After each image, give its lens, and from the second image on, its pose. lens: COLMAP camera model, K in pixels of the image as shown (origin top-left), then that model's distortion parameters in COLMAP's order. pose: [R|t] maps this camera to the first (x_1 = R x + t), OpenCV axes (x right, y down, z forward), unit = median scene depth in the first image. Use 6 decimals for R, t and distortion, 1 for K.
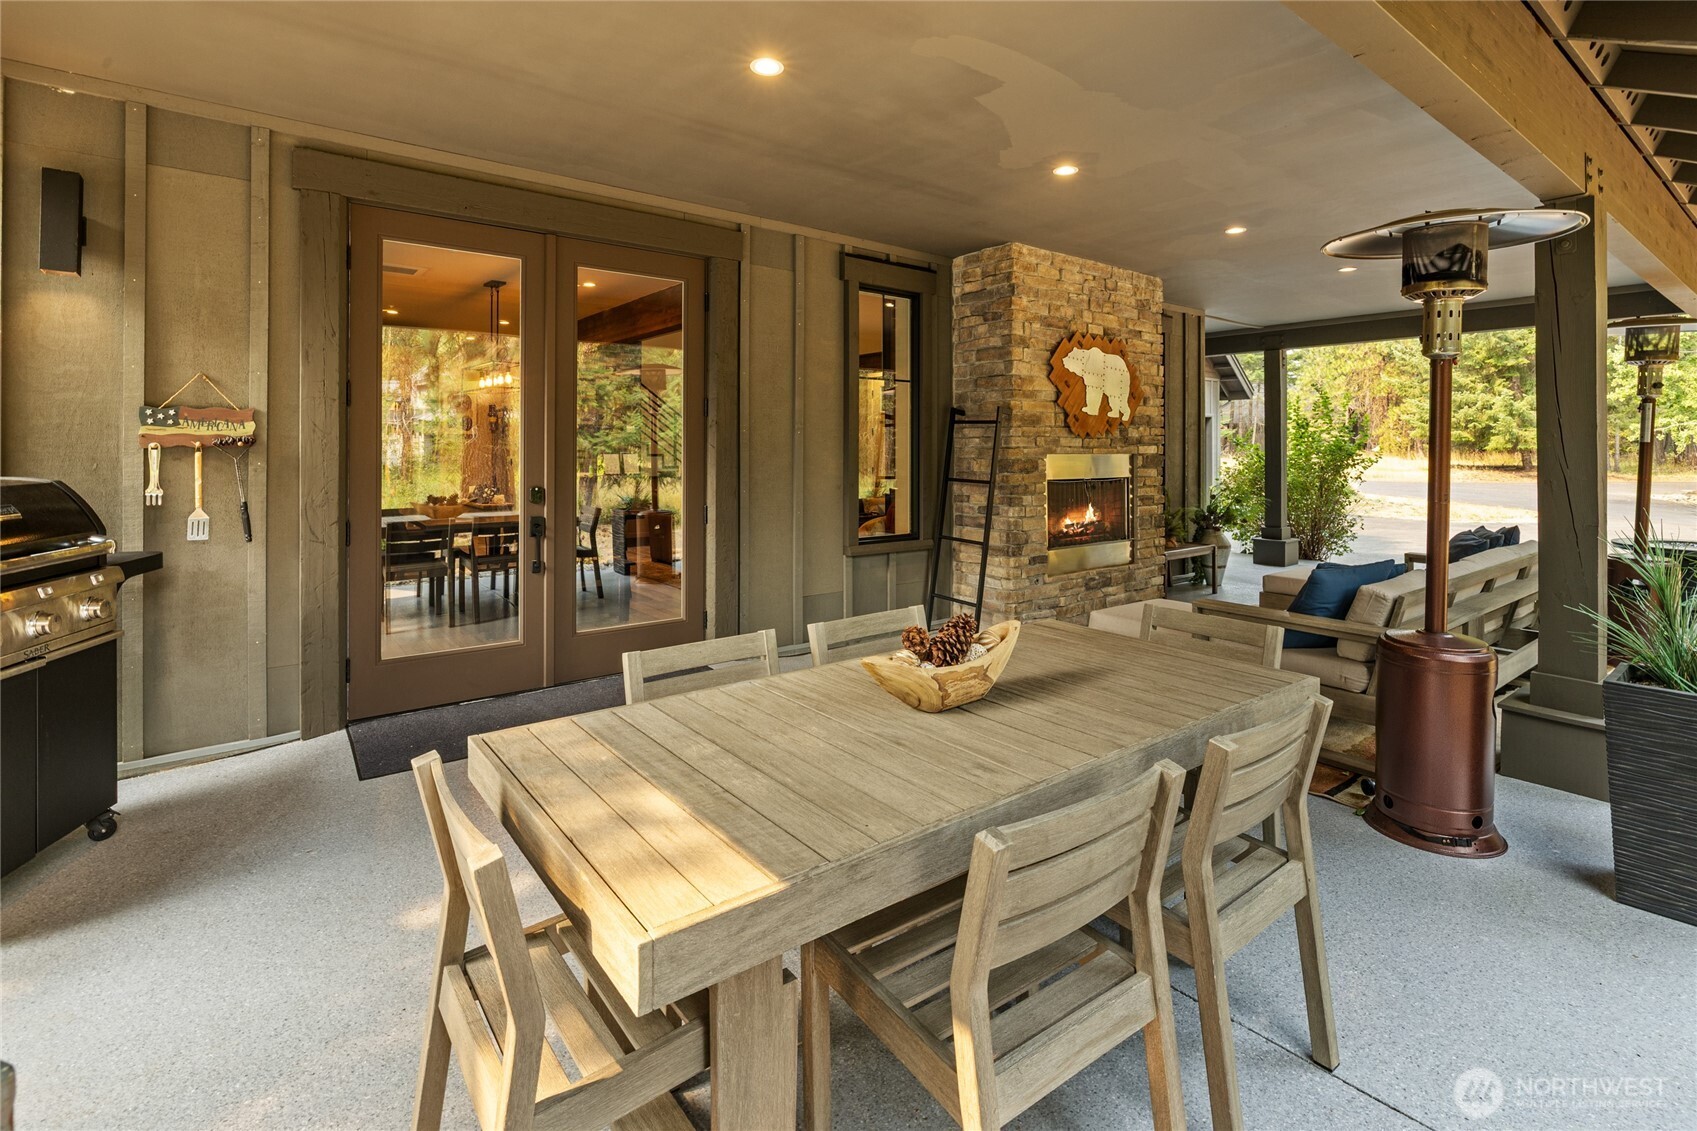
lens RADIAL K [[797.4, 0, 849.6], [0, 797.4, 444.5], [0, 0, 1]] dist [0.000756, 0.000018]
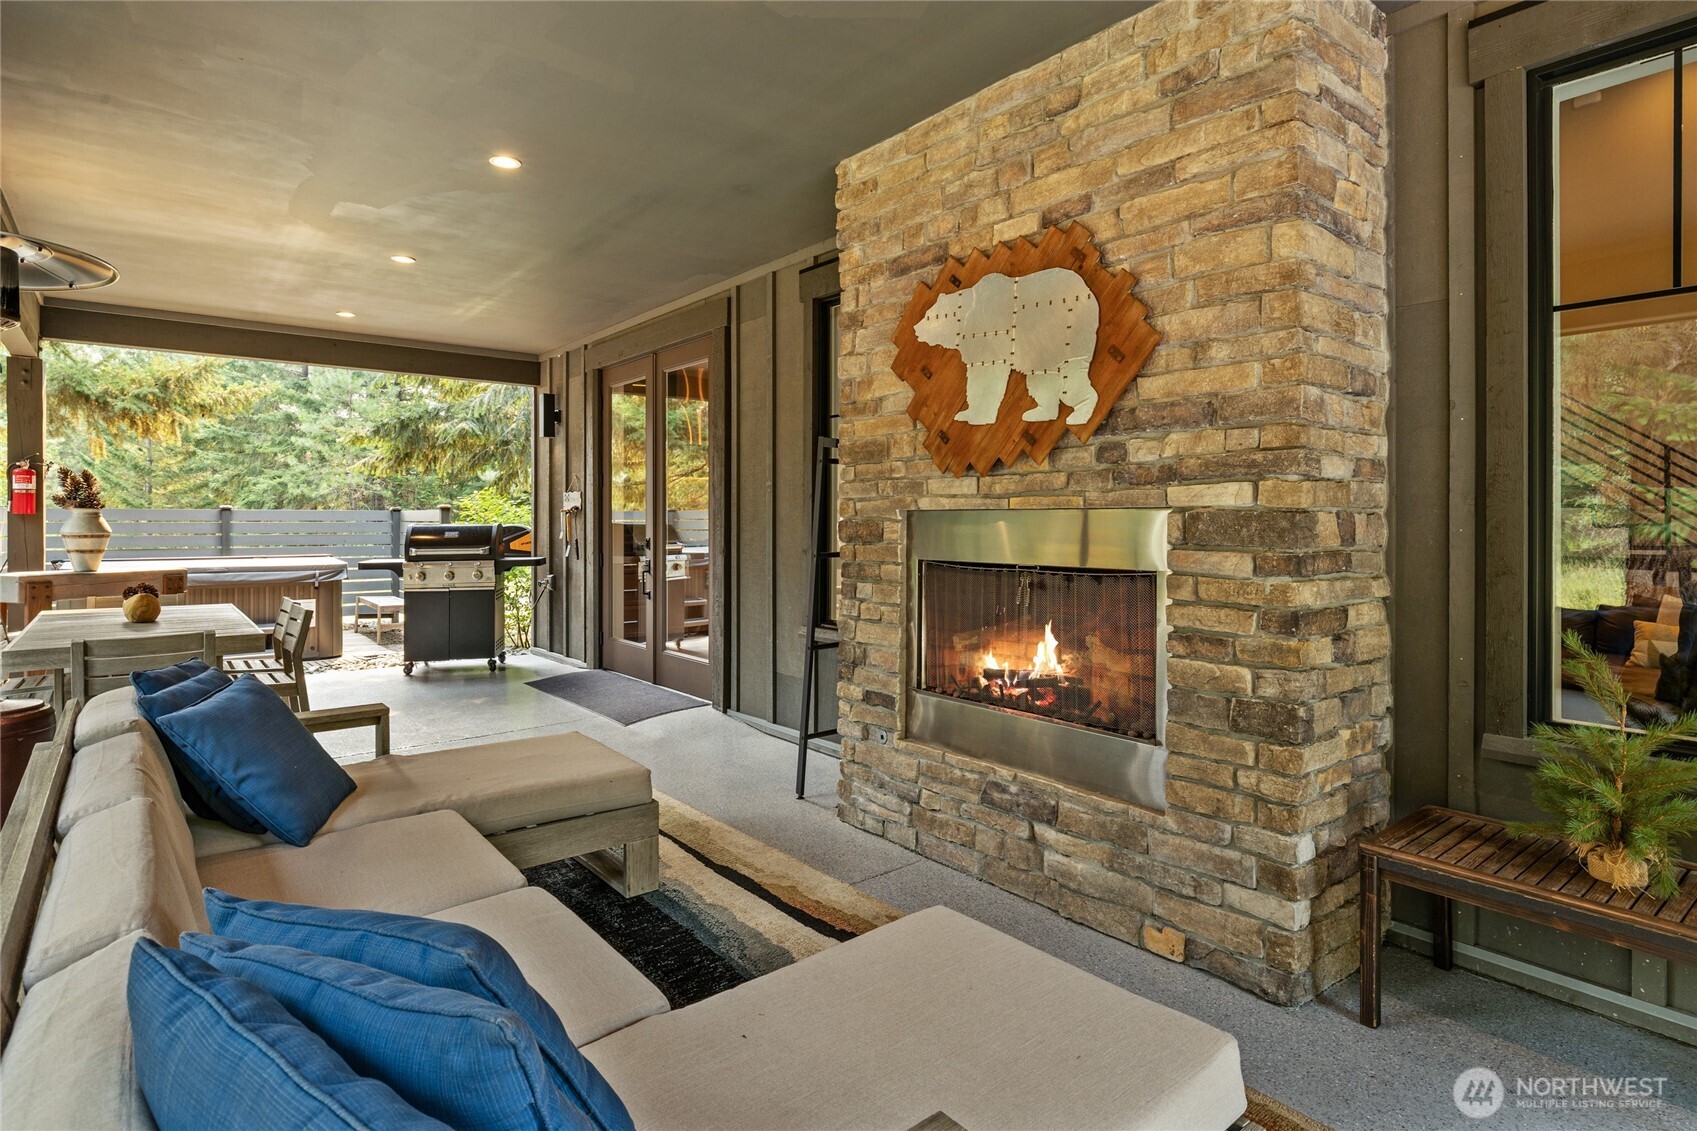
lens RADIAL K [[894.1, 0, 845.2], [0, 894.1, 521.2], [0, 0, 1]] dist [-0.000119, -0.000120]
pose [[0.014315, -0.002168, -0.999895, 0.813995], [0.004160, 0.999989, -0.002109, 0.019133], [0.999889, -0.004130, 0.014323, 0.910434]]
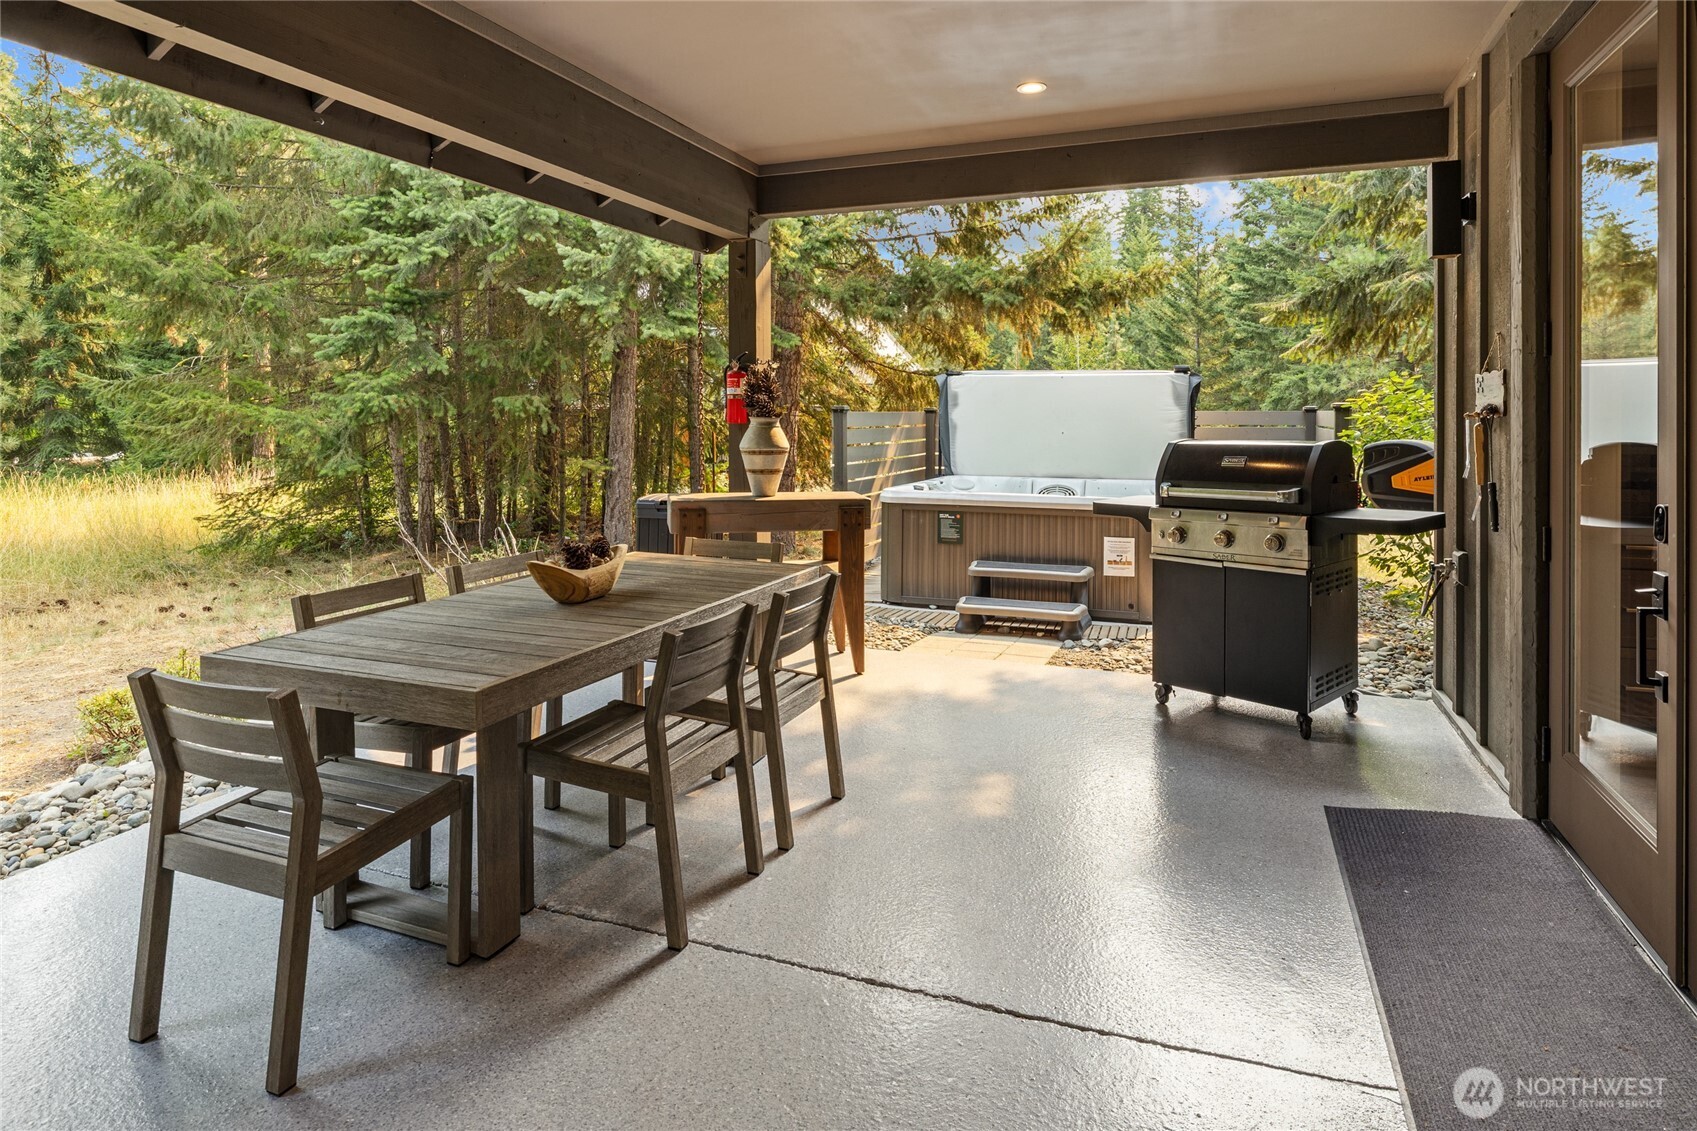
lens RADIAL K [[940.9, 0, 850.6], [0, 940.9, 422.6], [0, 0, 1]] dist [-0.000532, -0.000107]
pose [[-0.858118, 0.000973, -0.513451, 0.180651], [0.000633, 0.999999, 0.000836, 0.003778], [0.513451, 0.000392, -0.858119, 0.835939]]
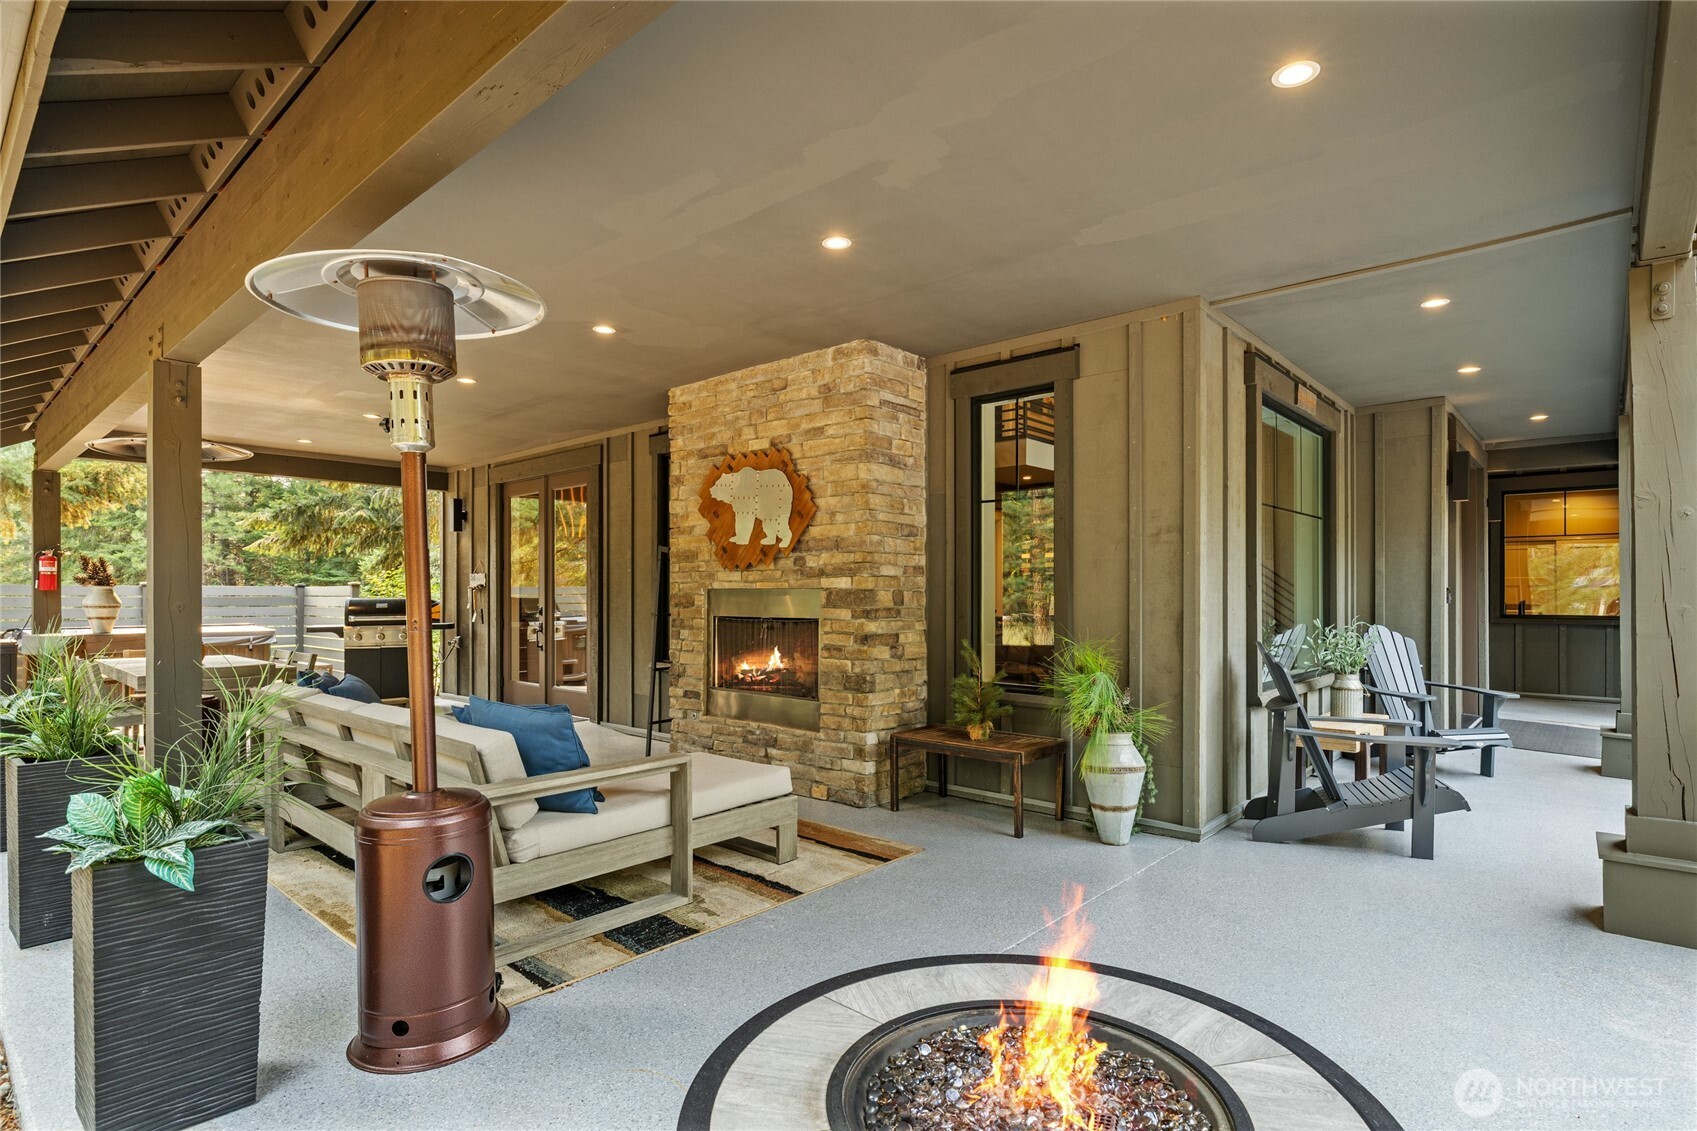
lens RADIAL K [[849.9, 0, 857.1], [0, 849.9, 593.4], [0, 0, 1]] dist [-0.002346, -0.000139]
pose [[0.187702, -0.004697, -0.982215, 1.246781], [0.005304, 0.999979, -0.003769, 0.021016], [0.982212, -0.004502, 0.187723, 0.944269]]
